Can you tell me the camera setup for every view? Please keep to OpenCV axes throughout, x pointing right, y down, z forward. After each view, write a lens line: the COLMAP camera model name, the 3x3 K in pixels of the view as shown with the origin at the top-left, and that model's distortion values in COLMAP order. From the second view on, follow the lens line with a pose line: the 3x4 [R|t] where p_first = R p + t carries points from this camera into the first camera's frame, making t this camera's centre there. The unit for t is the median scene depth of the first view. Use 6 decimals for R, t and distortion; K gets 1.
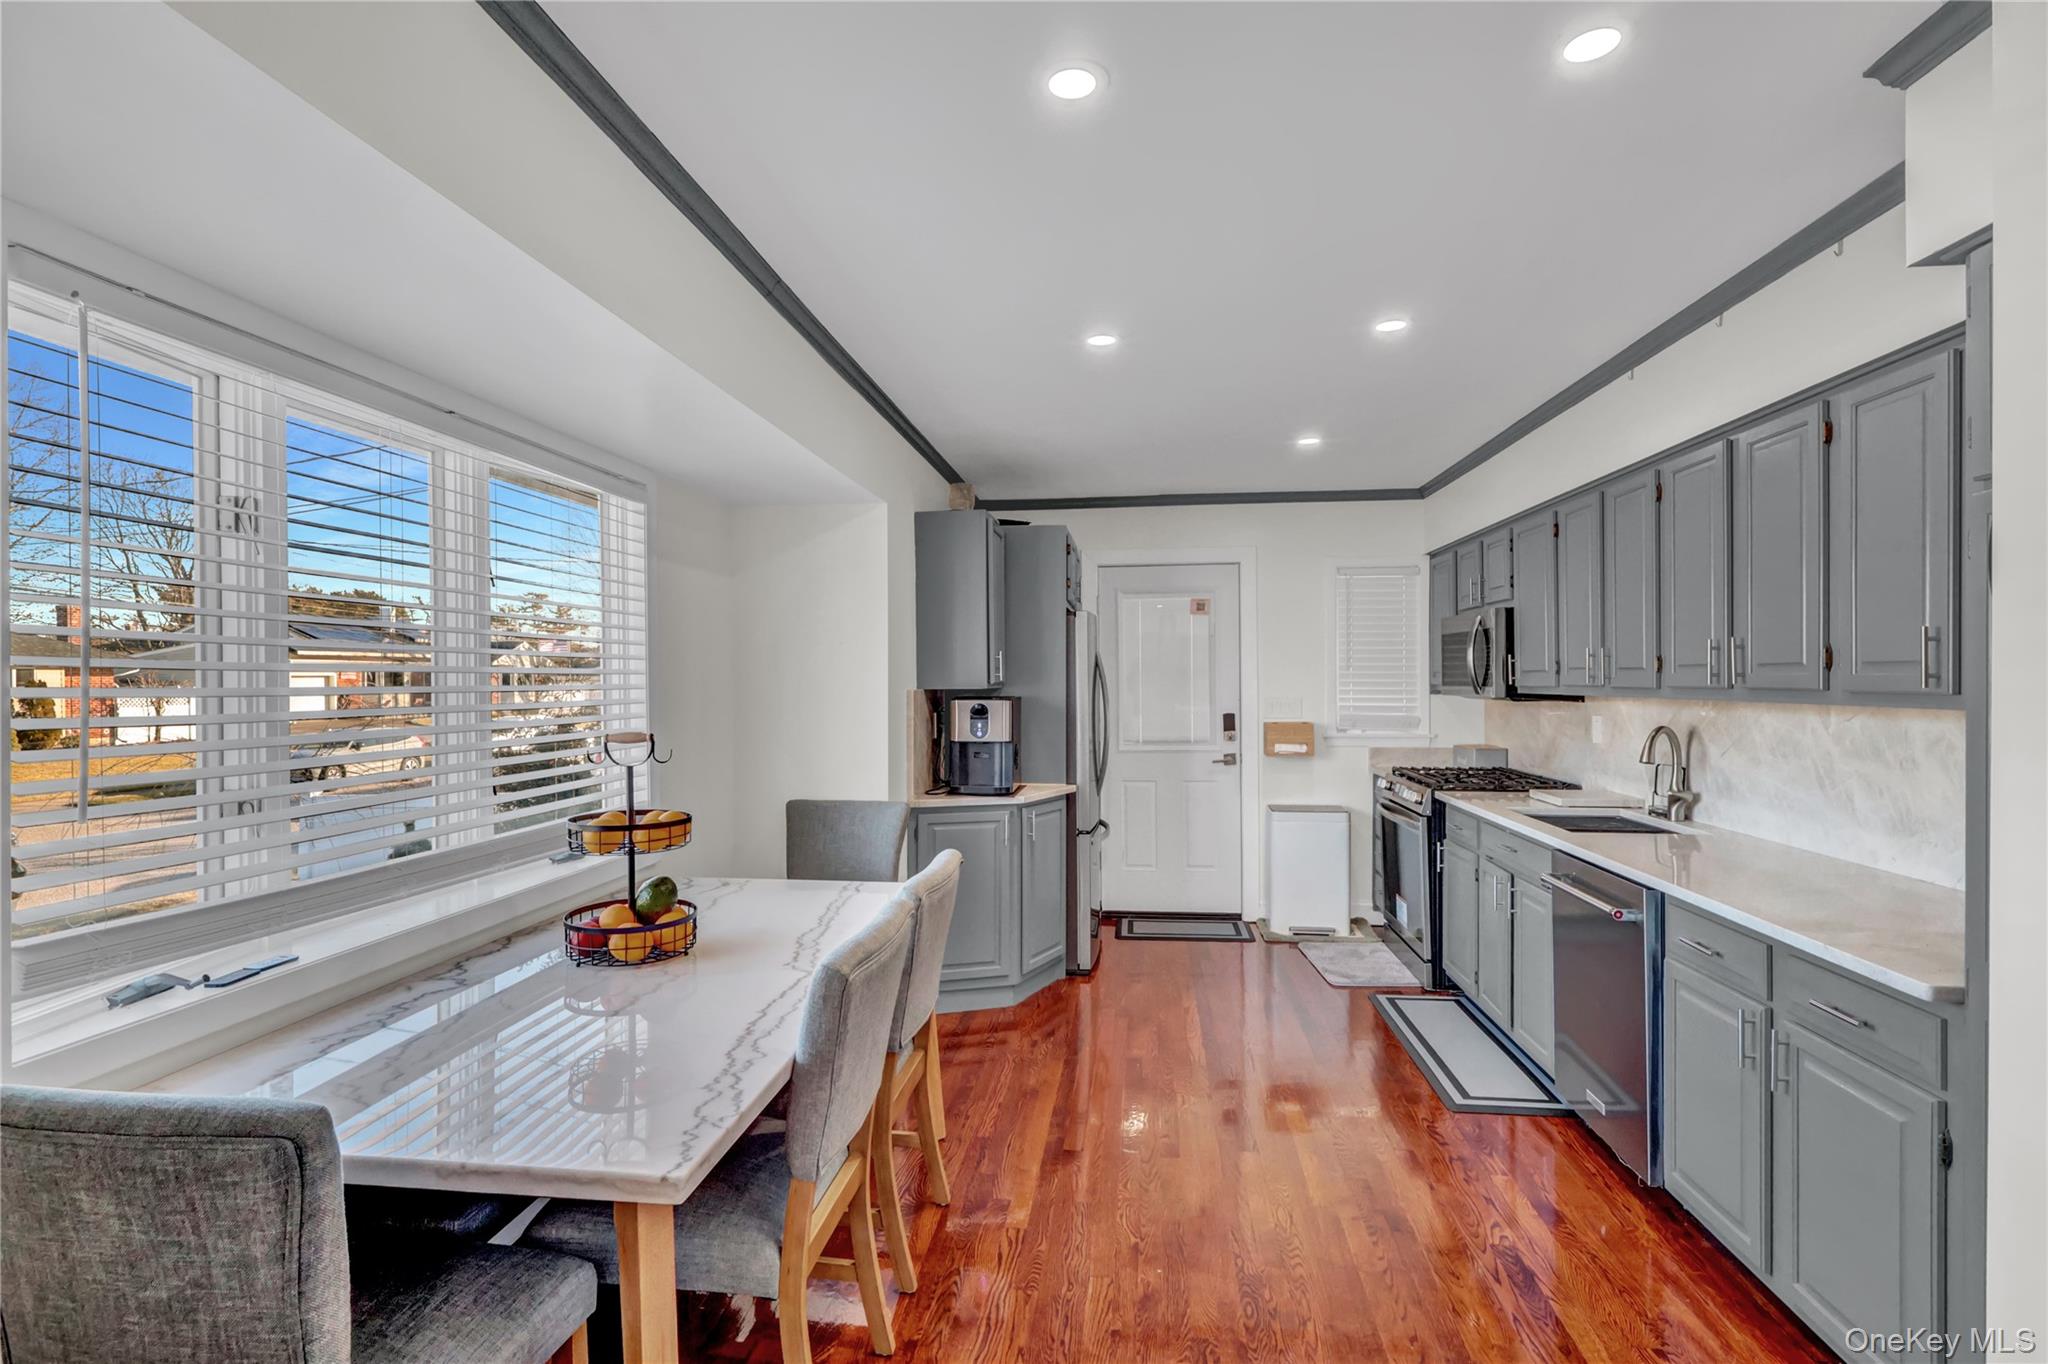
lens RADIAL K [[979.2, 0, 1027.7], [0, 979.2, 681.8], [0, 0, 1]] dist [-0.001543, 0.001078]
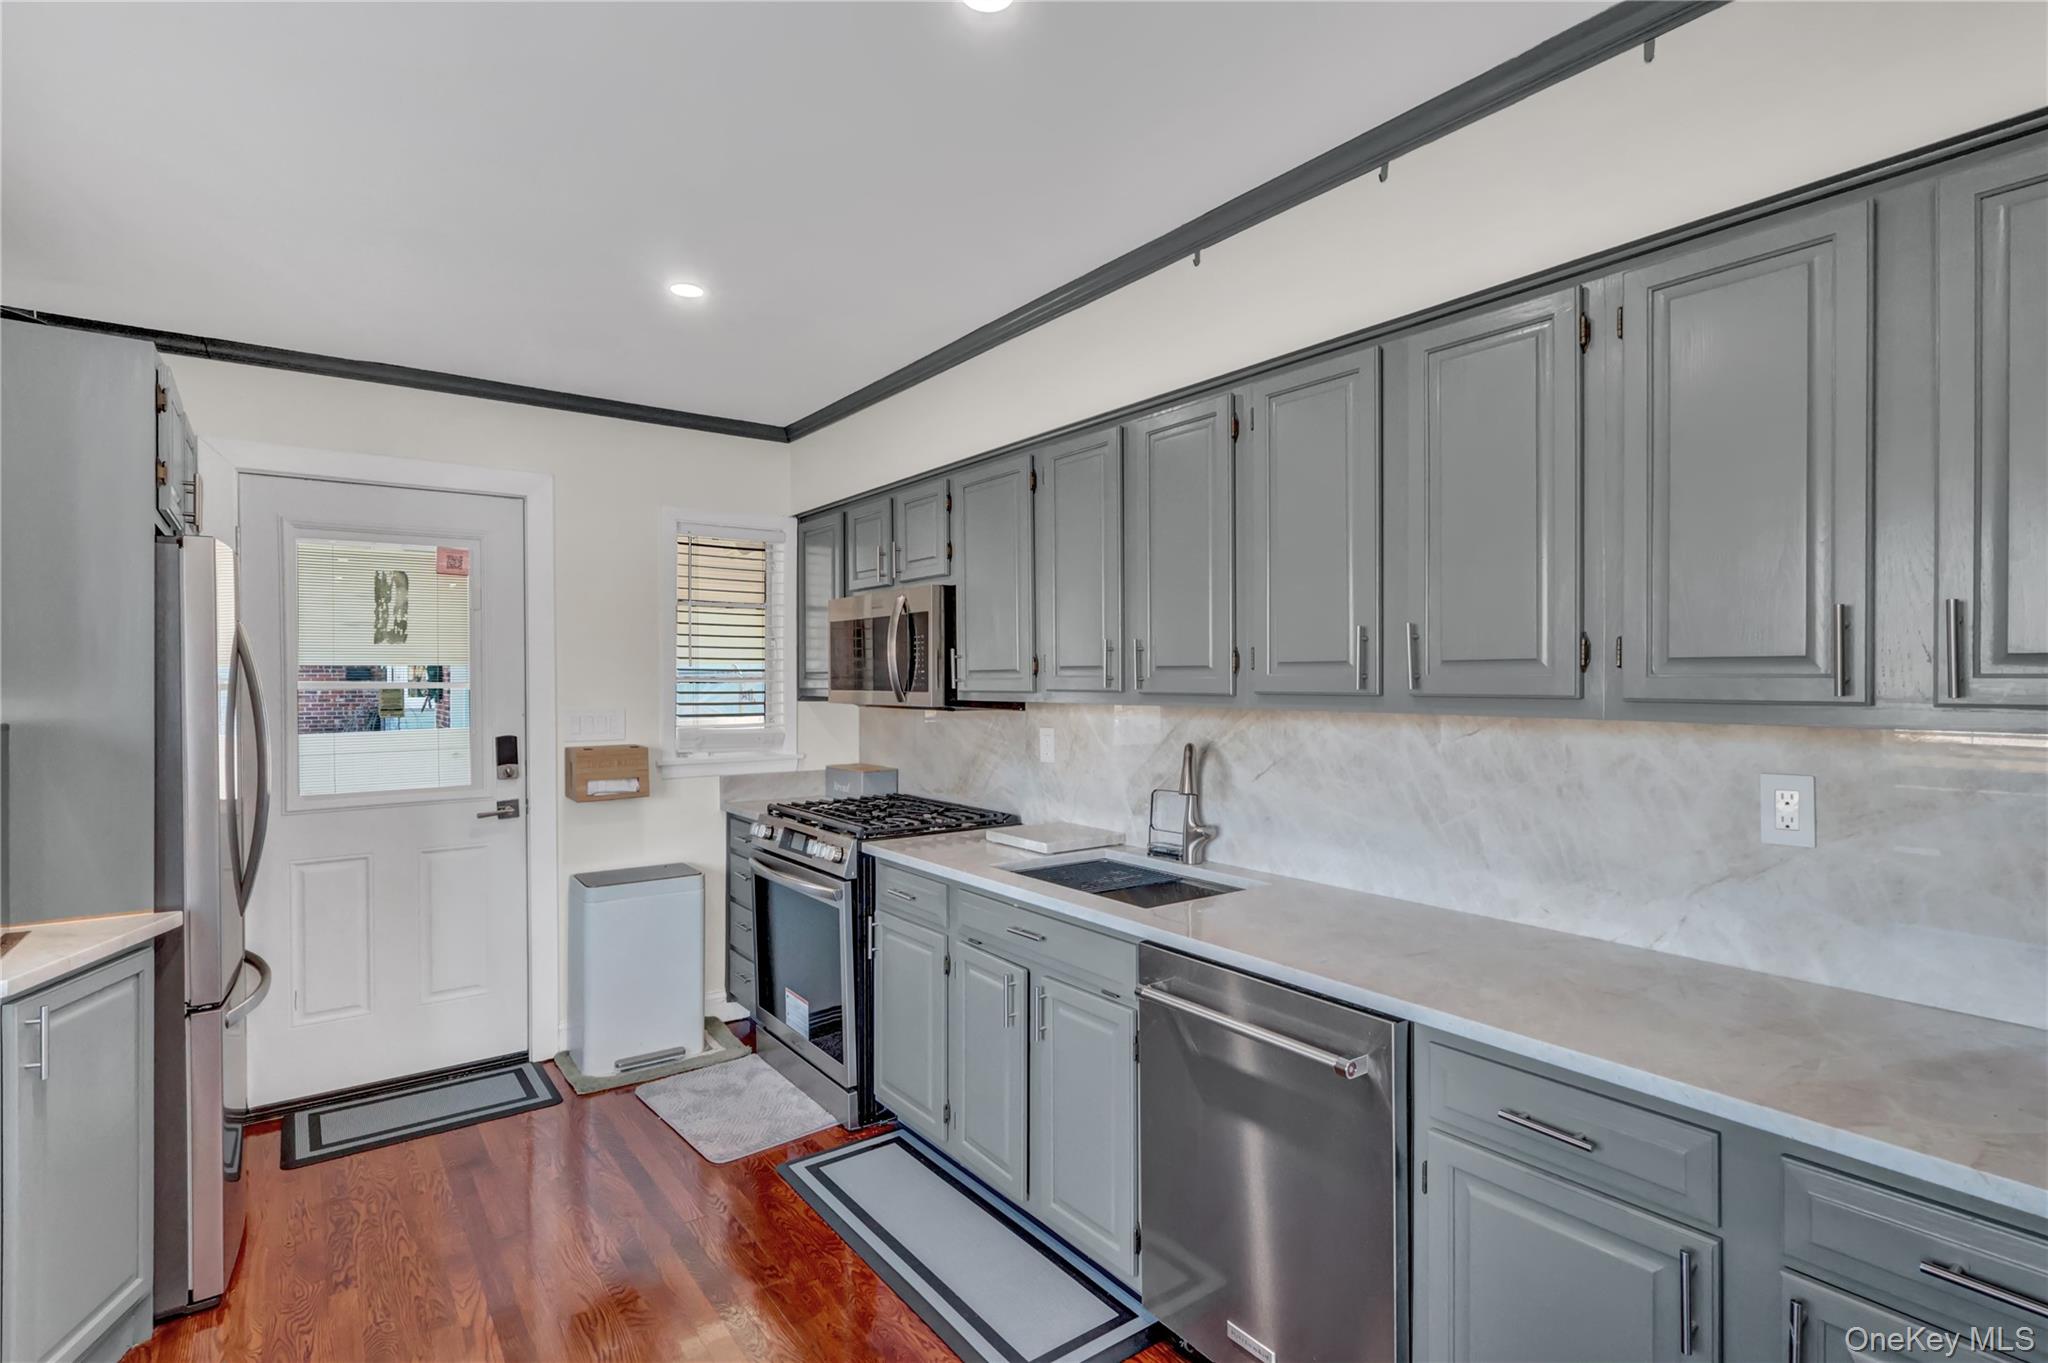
lens RADIAL K [[979.2, 0, 1026.8], [0, 979.2, 681.0], [0, 0, 1]] dist [-0.001543, 0.001078]
pose [[0.726567, 0.000233, 0.687095, 0.024266], [0.001338, 0.999998, -0.001754, -0.002109], [-0.687094, 0.002194, 0.726565, 0.446010]]
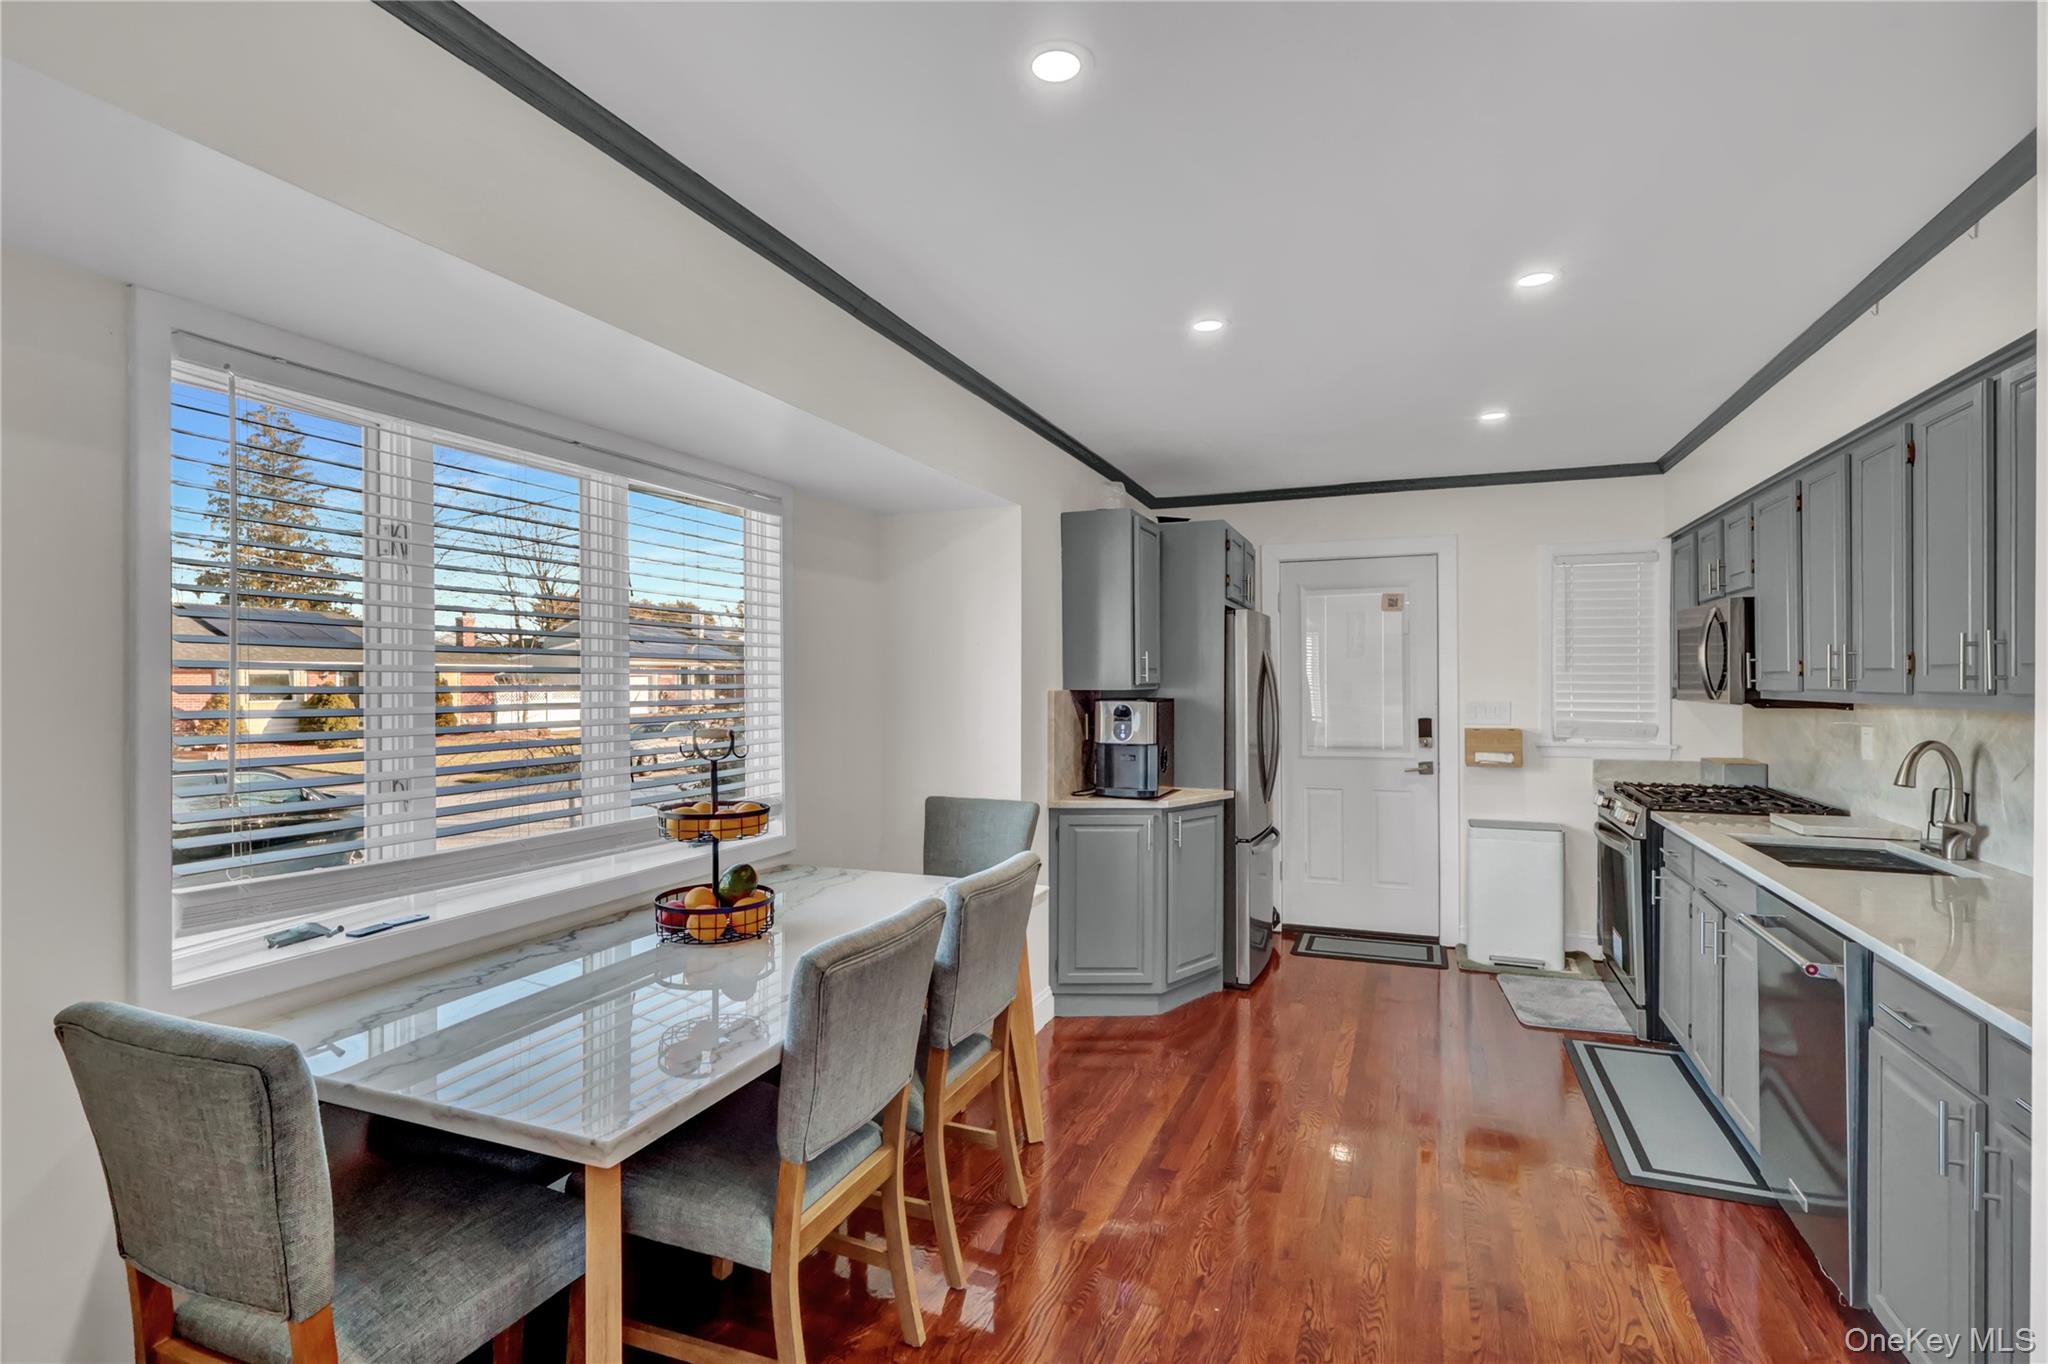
lens RADIAL K [[979.2, 0, 1027.3], [0, 979.2, 681.4], [0, 0, 1]] dist [-0.001543, 0.001078]
pose [[0.966450, 0.003090, -0.256838, 0.114043], [-0.003300, 0.999994, -0.000387, -0.000859], [0.256835, 0.001222, 0.966454, 0.024275]]
